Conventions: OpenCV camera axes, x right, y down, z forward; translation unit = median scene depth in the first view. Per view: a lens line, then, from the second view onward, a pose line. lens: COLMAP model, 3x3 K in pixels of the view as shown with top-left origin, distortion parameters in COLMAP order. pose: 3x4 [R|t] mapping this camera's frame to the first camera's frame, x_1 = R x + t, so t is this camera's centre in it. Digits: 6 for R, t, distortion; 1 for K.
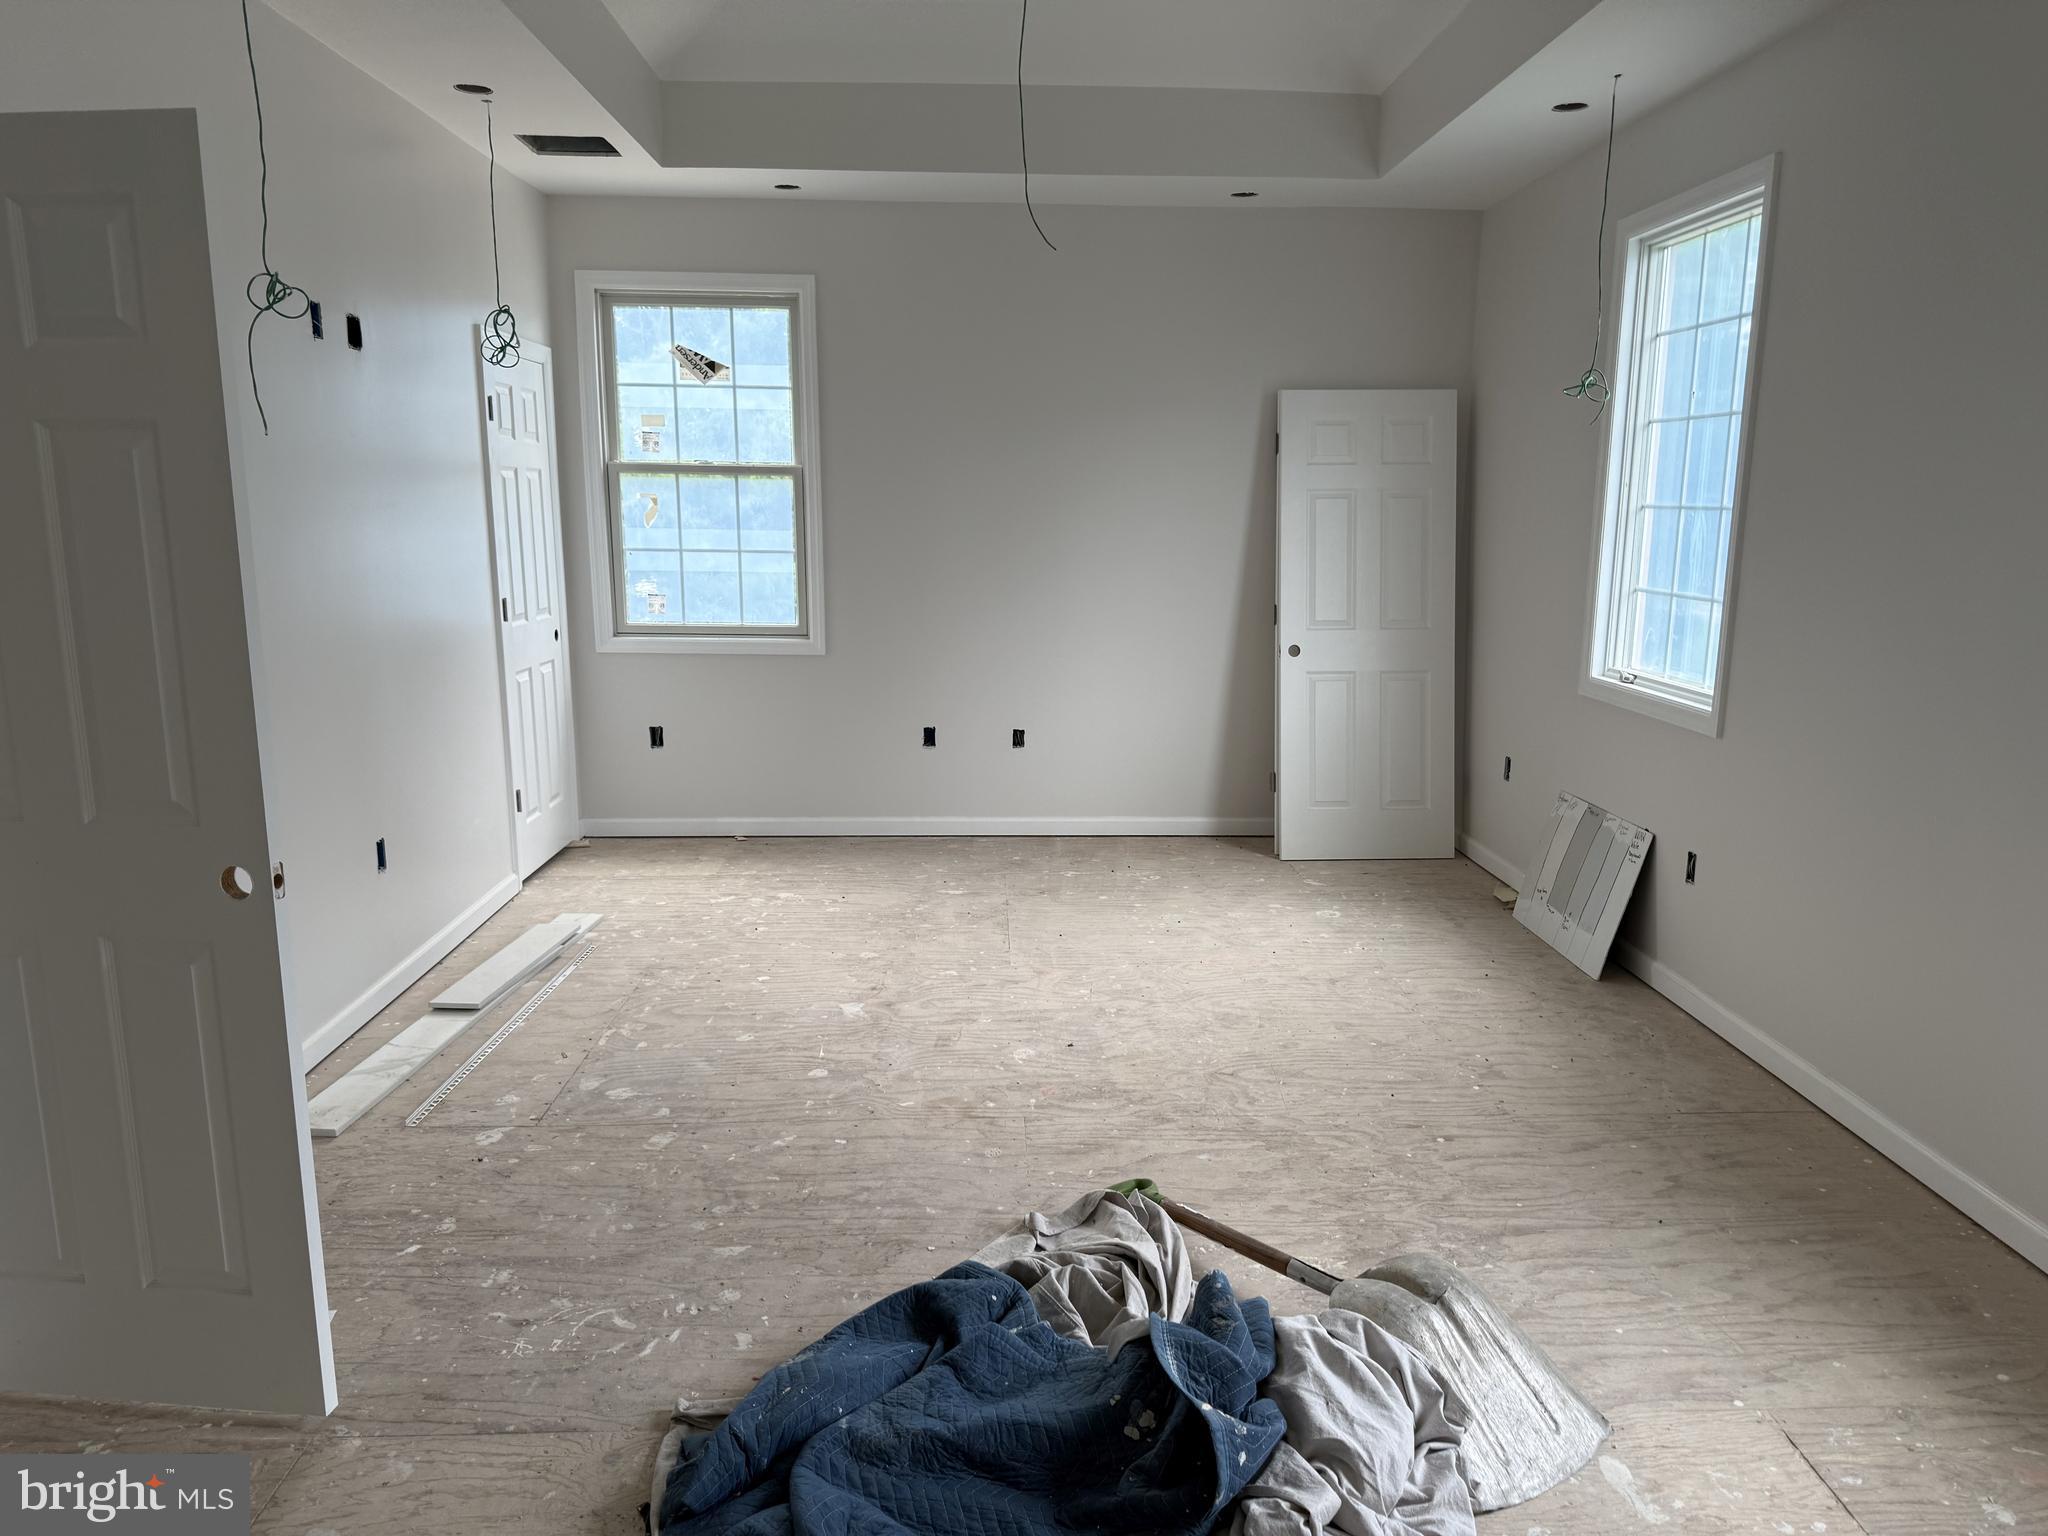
lens RADIAL K [[1423.2, 0, 1024.0], [0, 1423.2, 768.0], [0, 0, 1]] dist [0.137067, -0.209553]
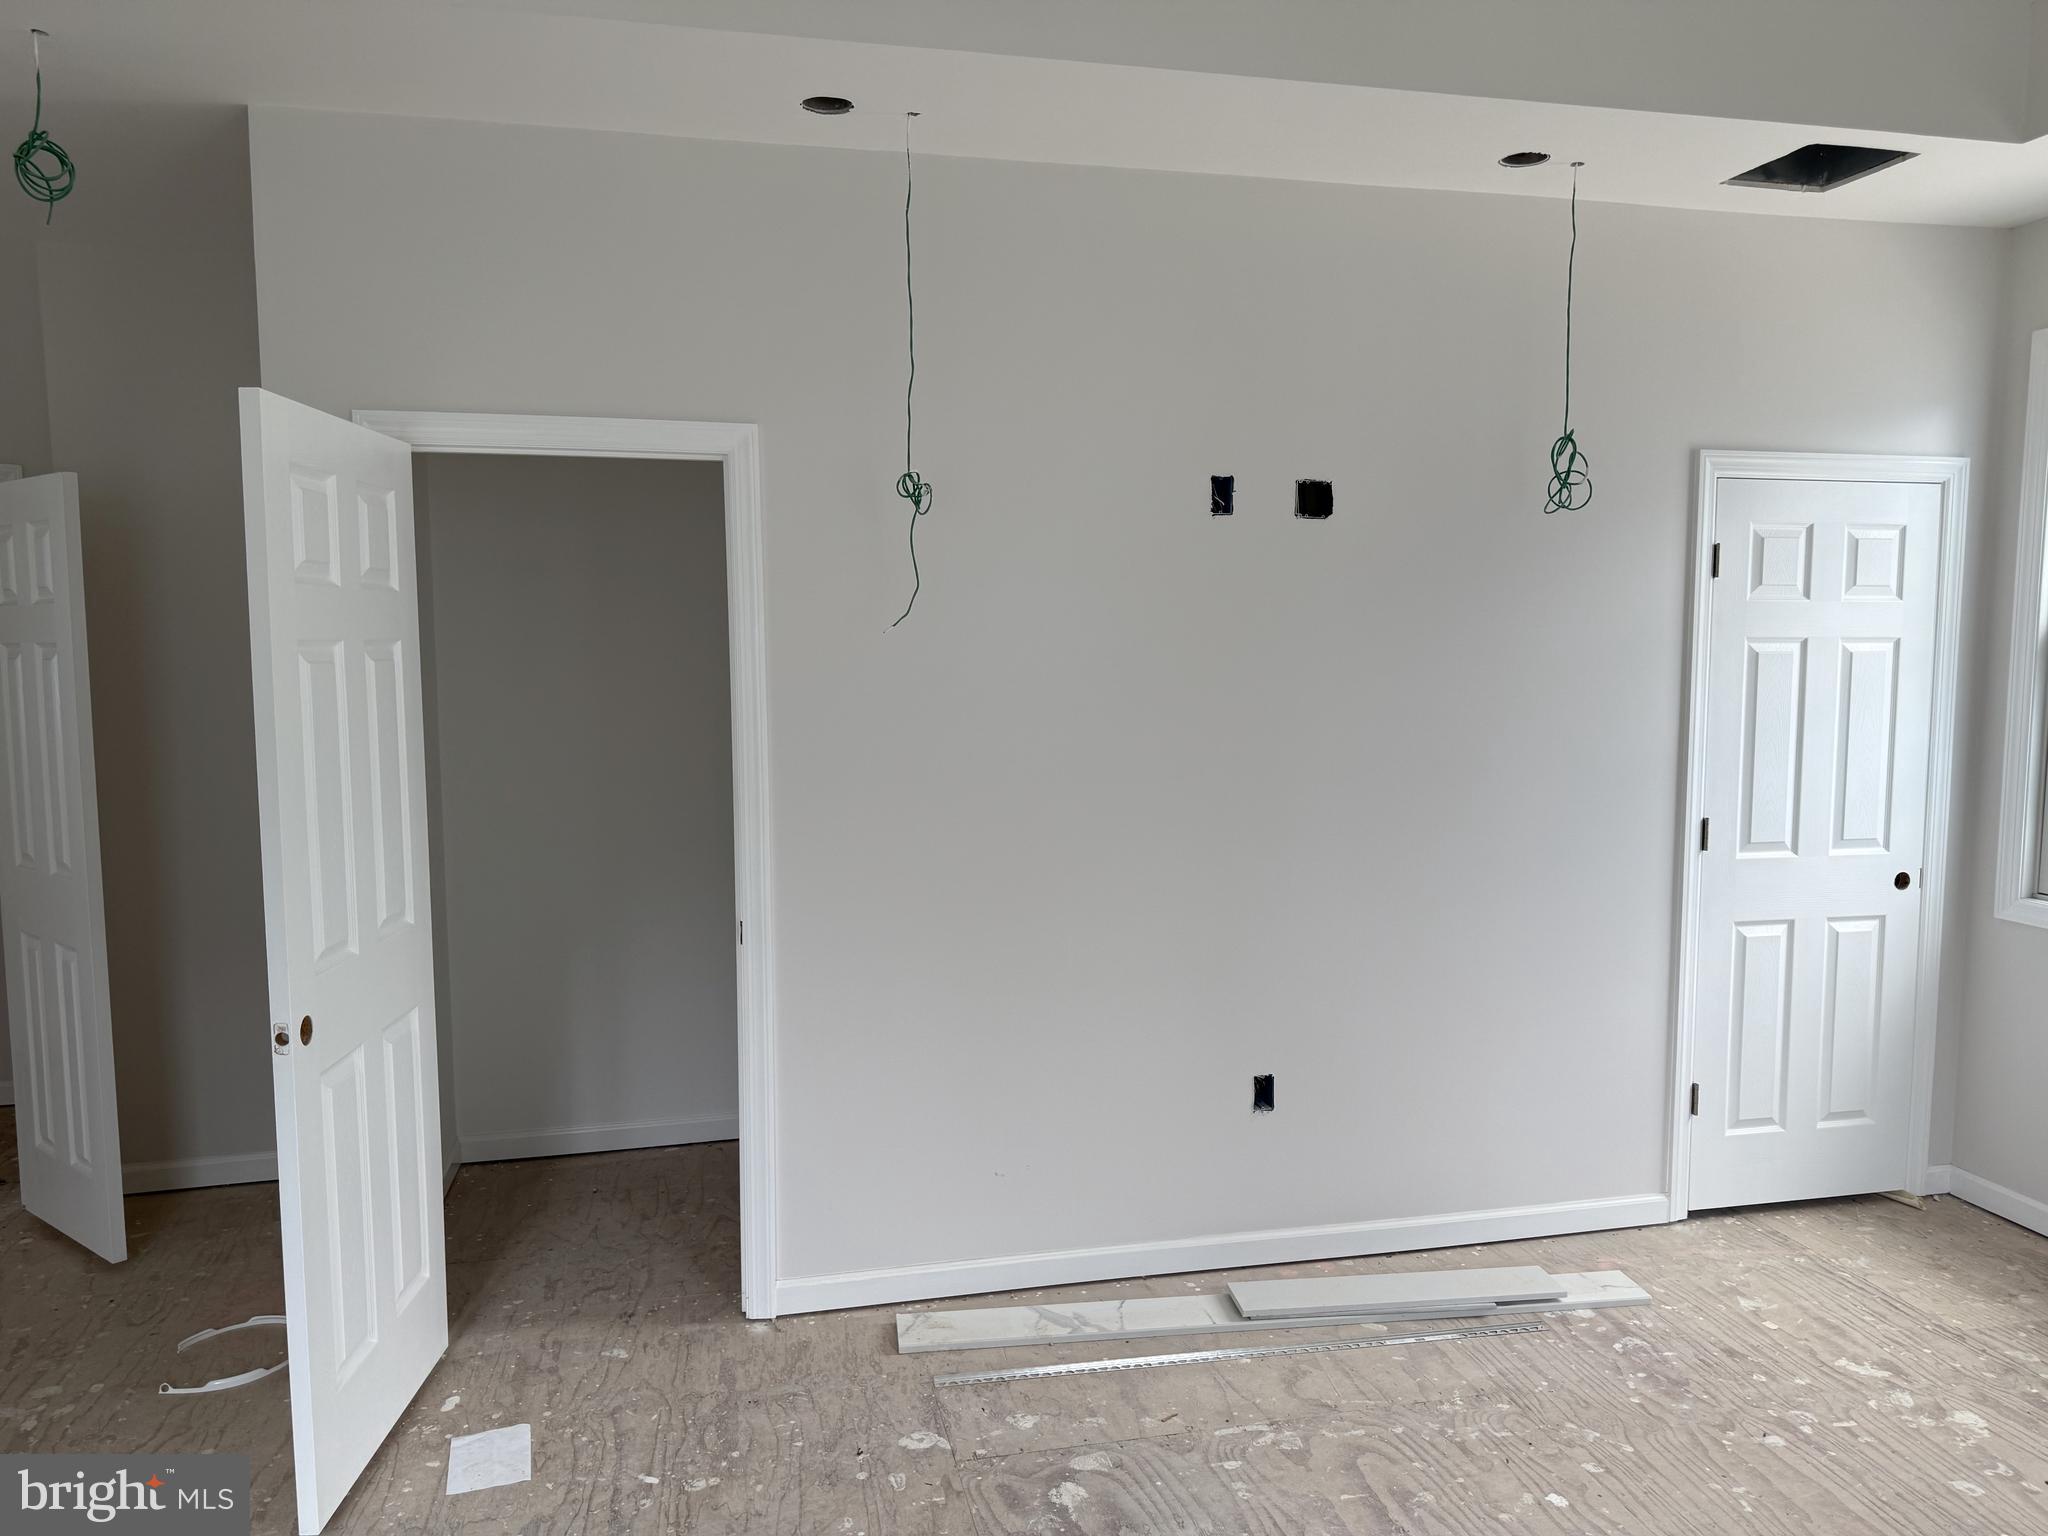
lens RADIAL K [[1446.8, 0, 1016.4], [0, 1446.8, 772.7], [0, 0, 1]] dist [0.032105, -0.038369]
pose [[0.208676, 0.088924, -0.973934, 0.295814], [-0.181987, 0.981995, 0.050668, -0.123275], [0.960903, 0.166670, 0.221102, 0.547320]]
